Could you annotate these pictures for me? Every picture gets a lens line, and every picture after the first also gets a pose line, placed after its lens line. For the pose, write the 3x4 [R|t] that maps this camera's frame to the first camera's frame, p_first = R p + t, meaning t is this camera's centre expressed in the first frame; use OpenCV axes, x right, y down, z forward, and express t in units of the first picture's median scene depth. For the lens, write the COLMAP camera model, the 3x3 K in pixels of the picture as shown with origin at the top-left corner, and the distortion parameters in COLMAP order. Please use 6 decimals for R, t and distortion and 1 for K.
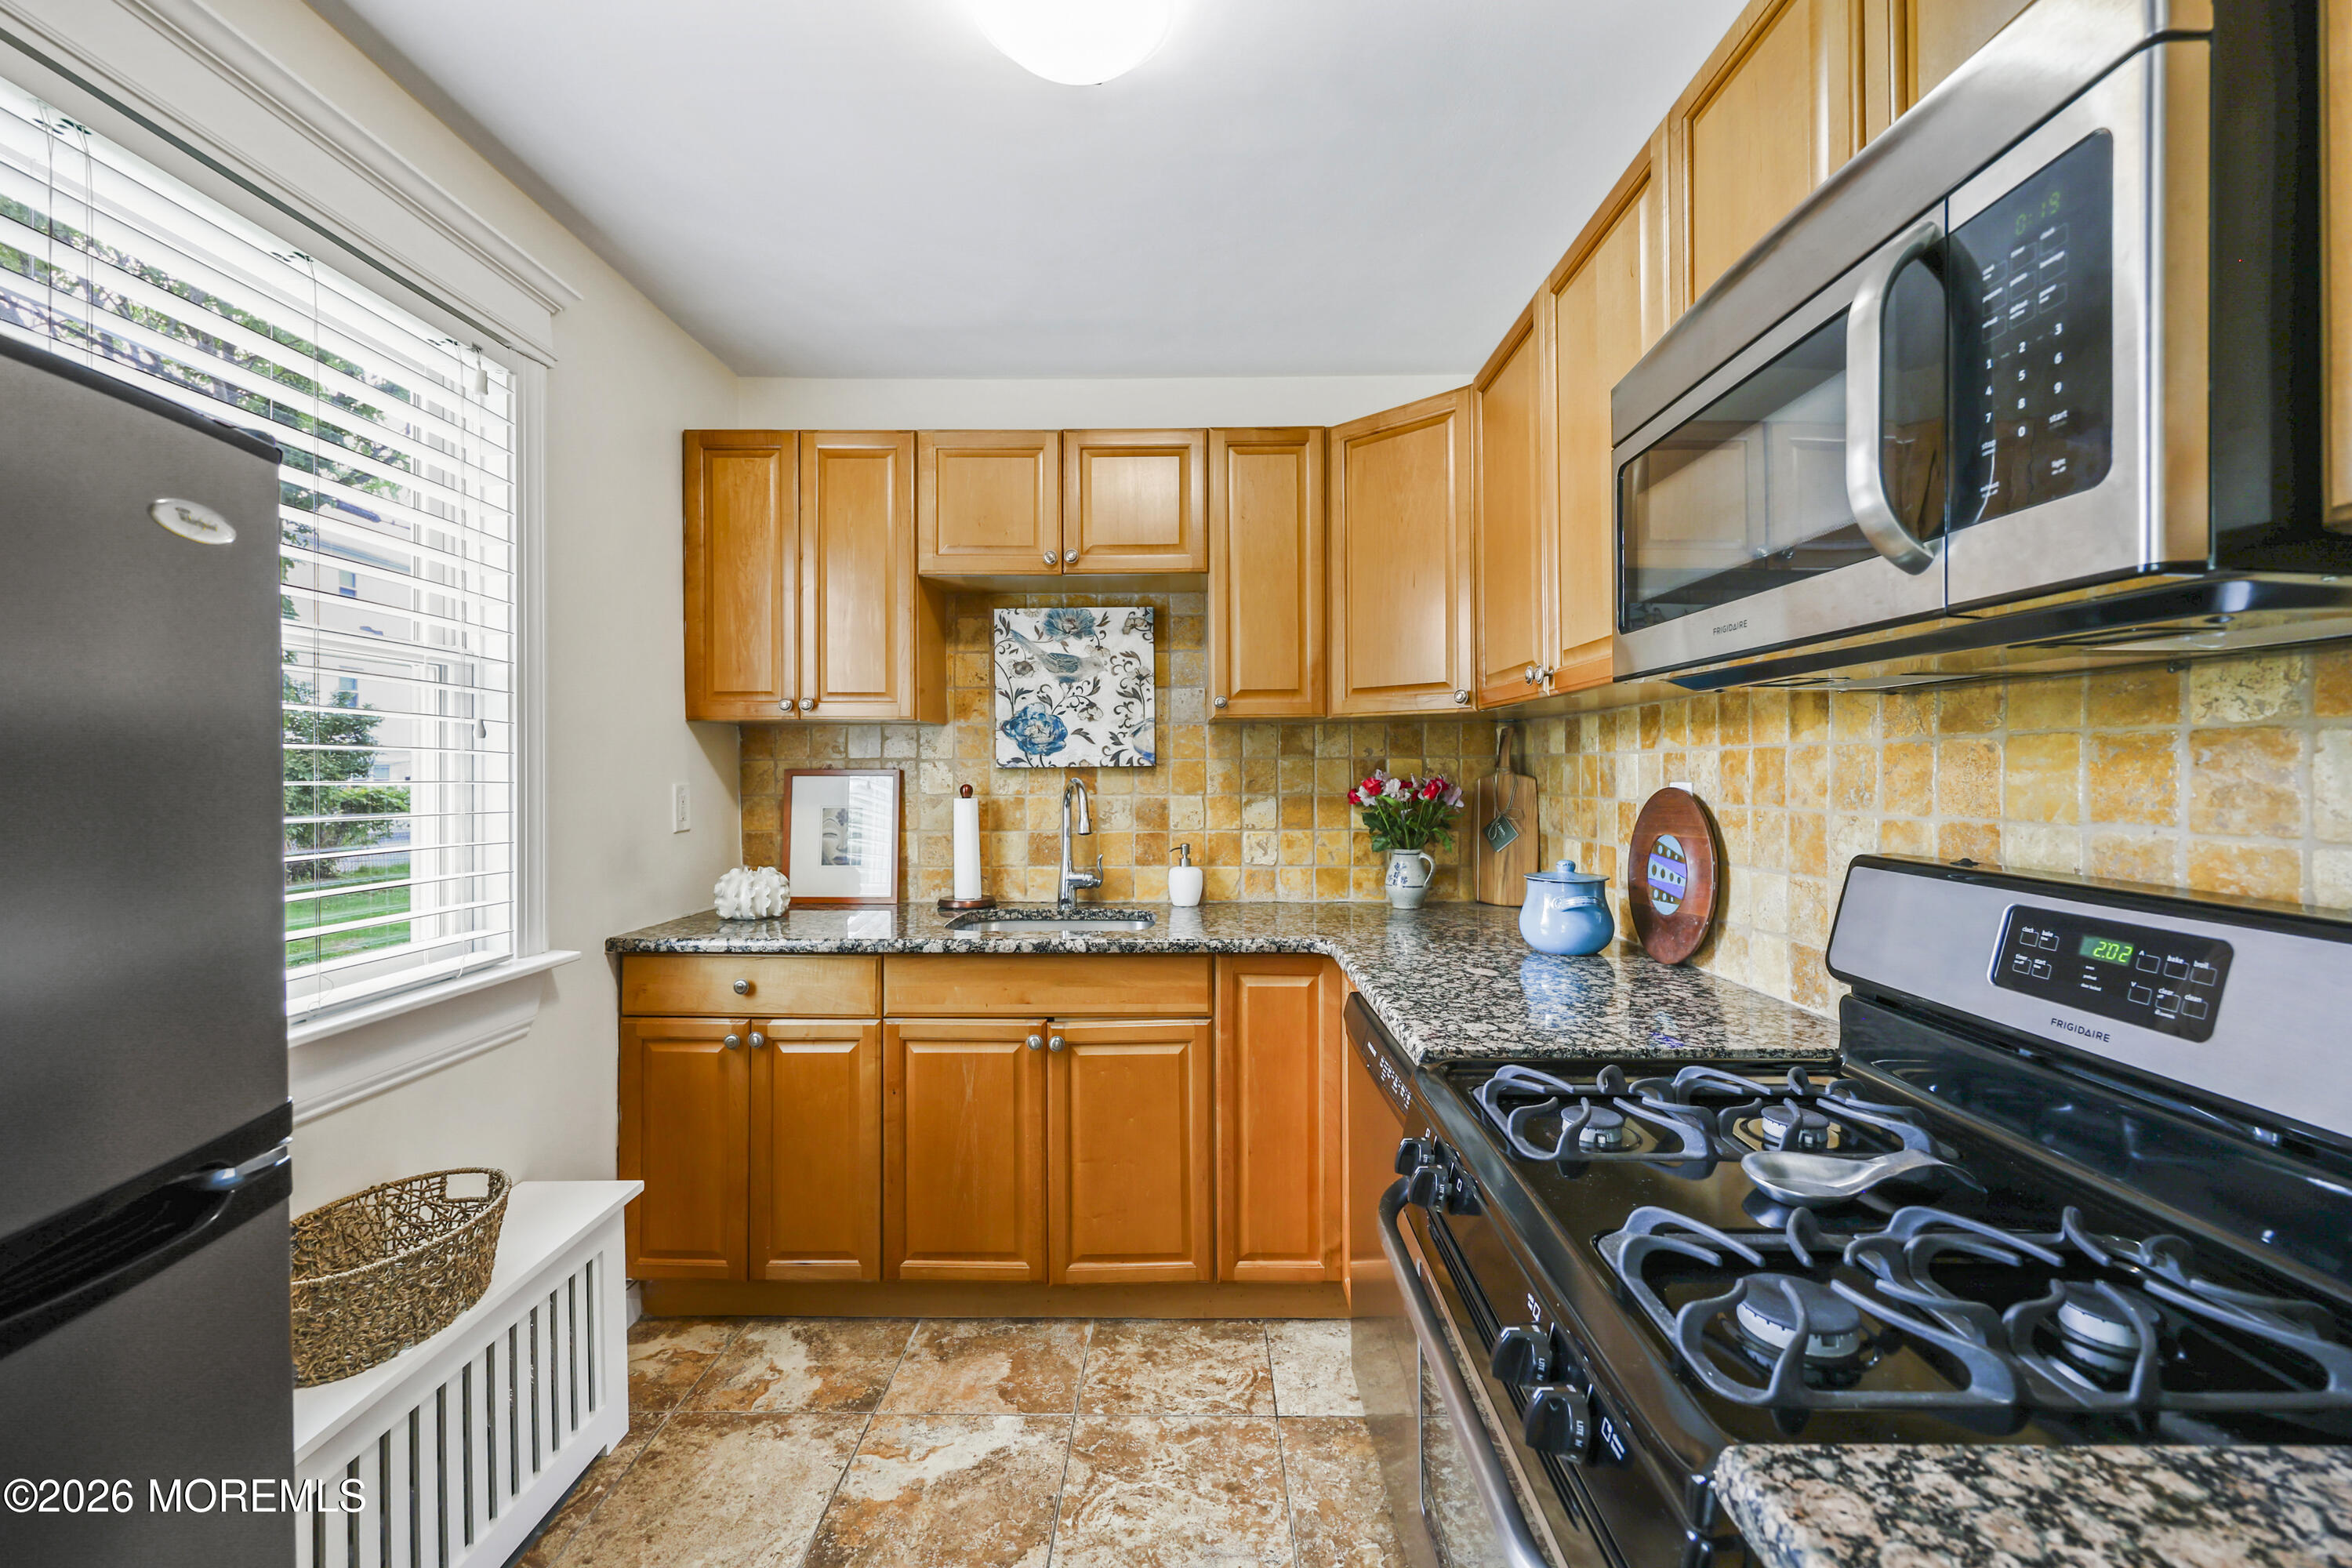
lens RADIAL K [[972.4, 0, 1183.3], [0, 972.4, 768.0], [0, 0, 1]] dist [0.001918, 0.000097]
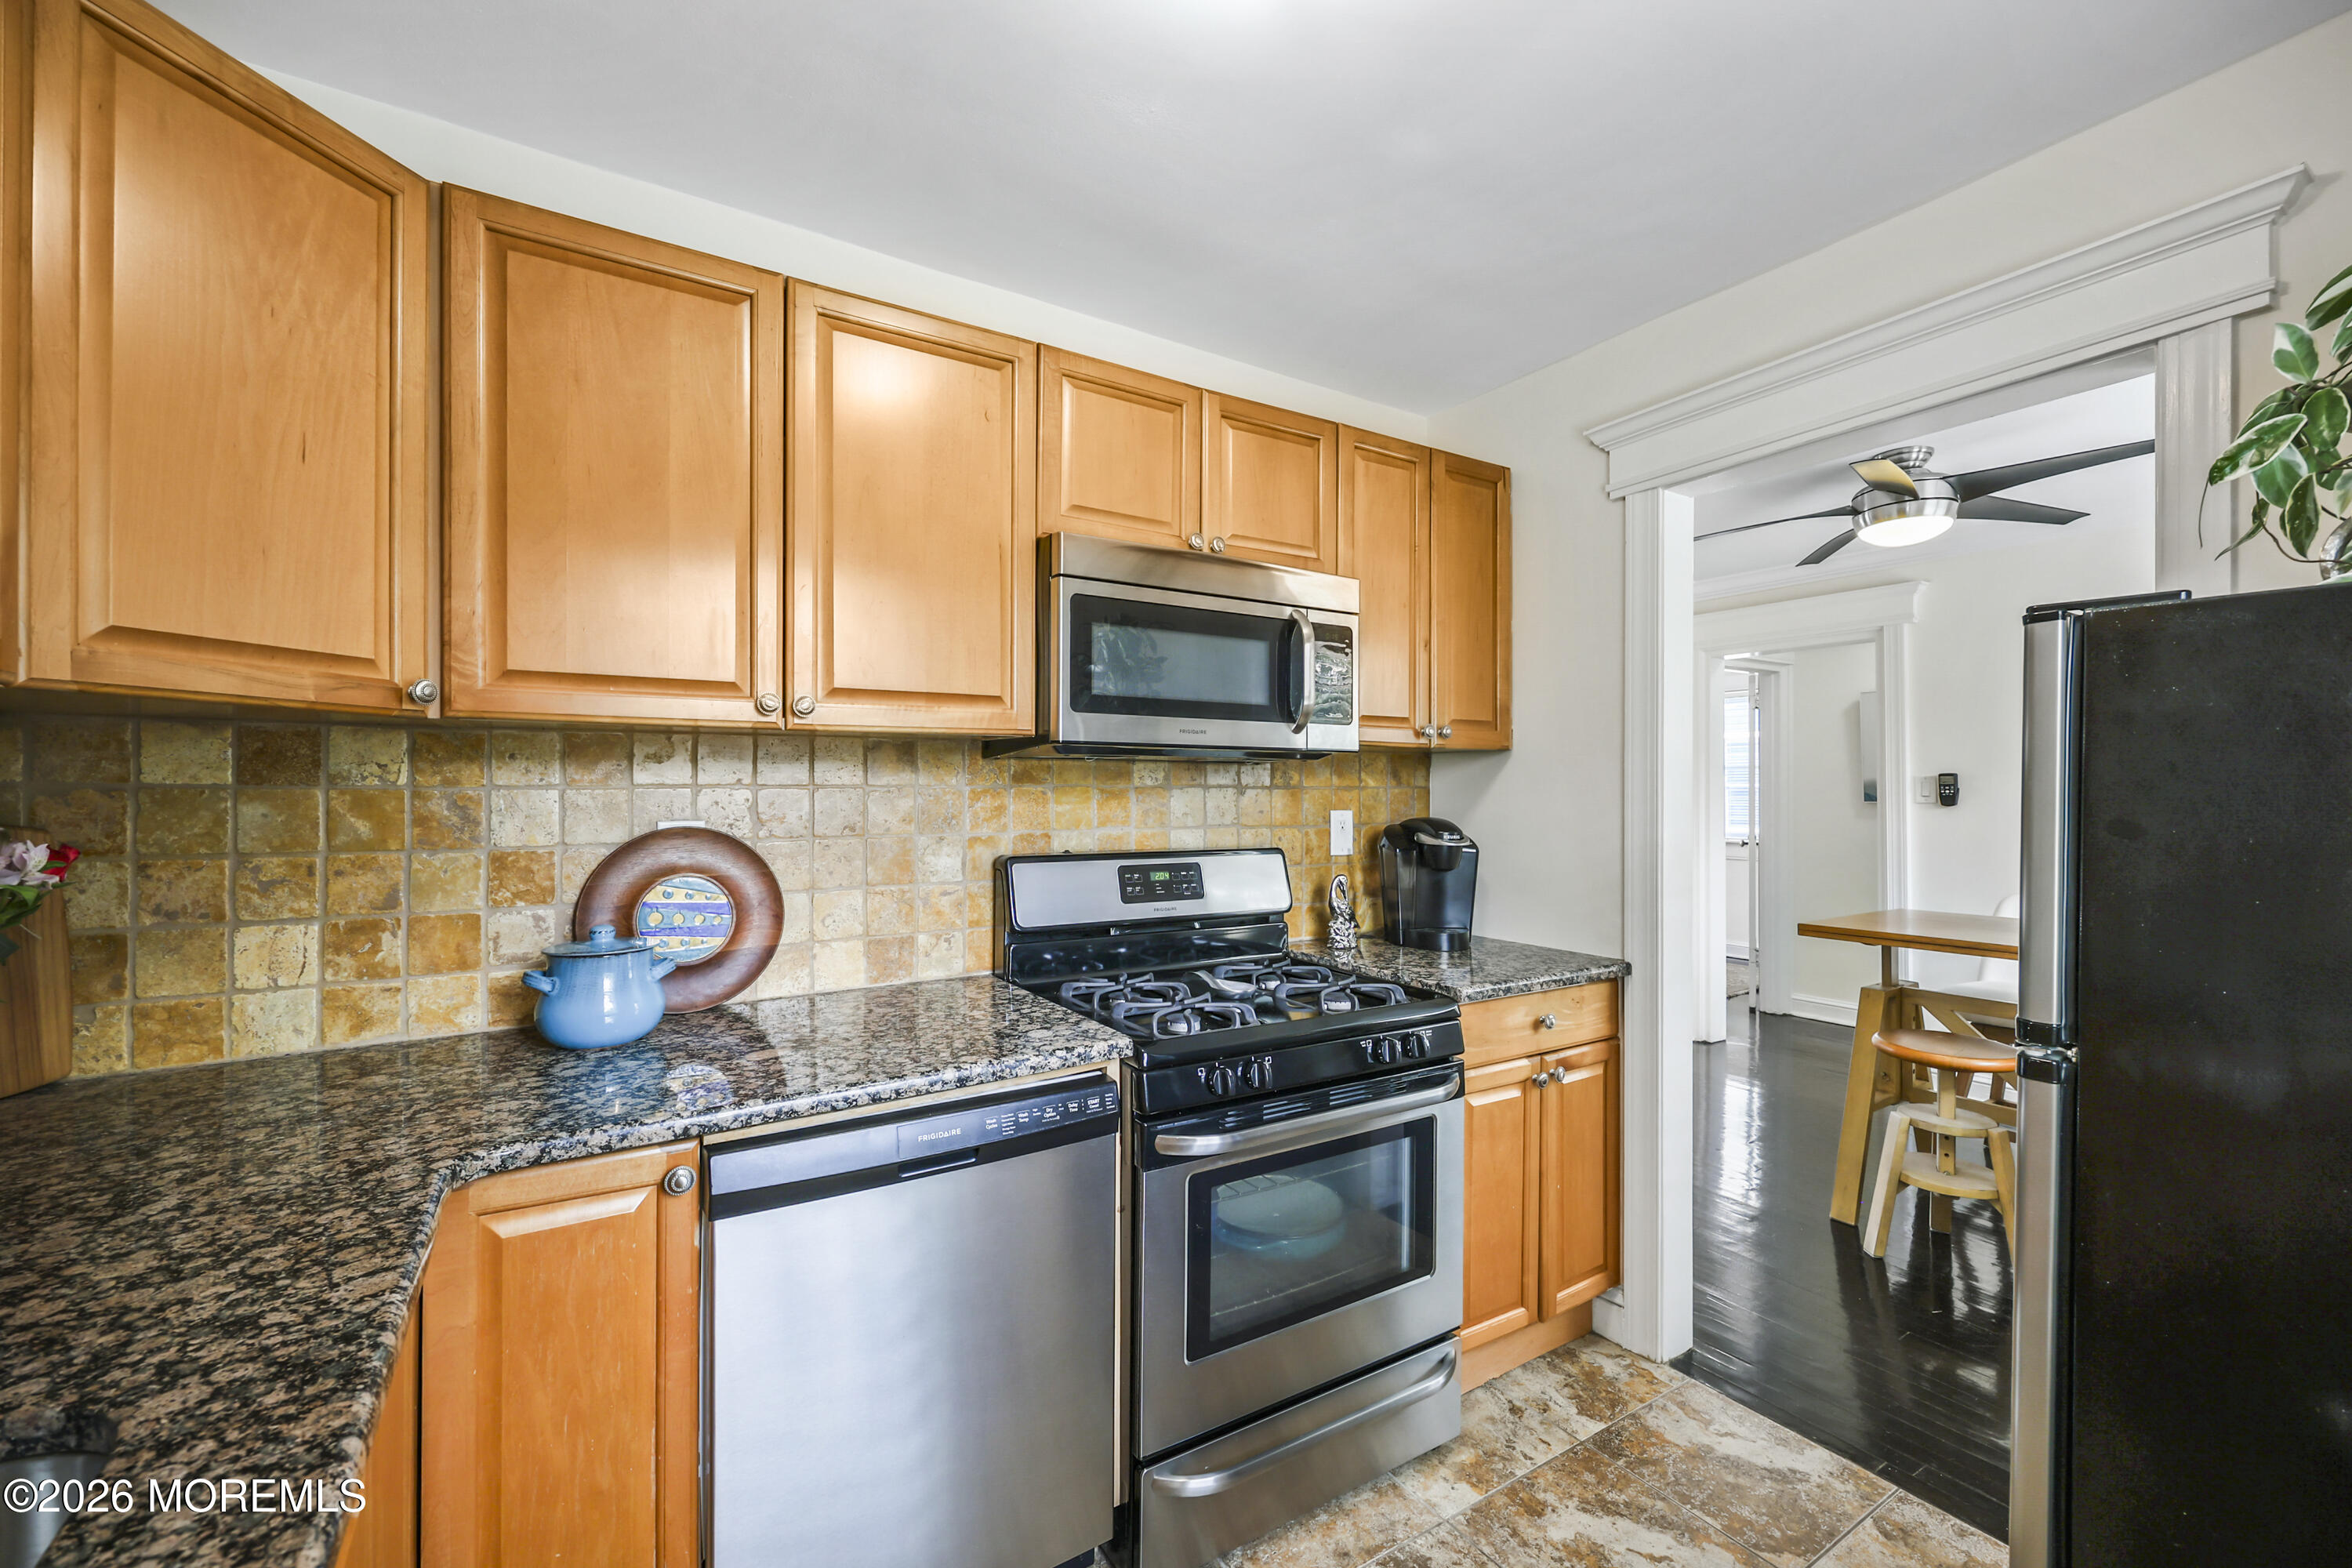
lens RADIAL K [[972.4, 0, 1183.3], [0, 972.4, 768.0], [0, 0, 1]] dist [0.001918, 0.000097]
pose [[-0.543672, 0.020552, 0.839046, -0.482443], [0.001511, 0.999722, -0.023509, -0.012438], [-0.839296, -0.011513, -0.543553, 0.946983]]
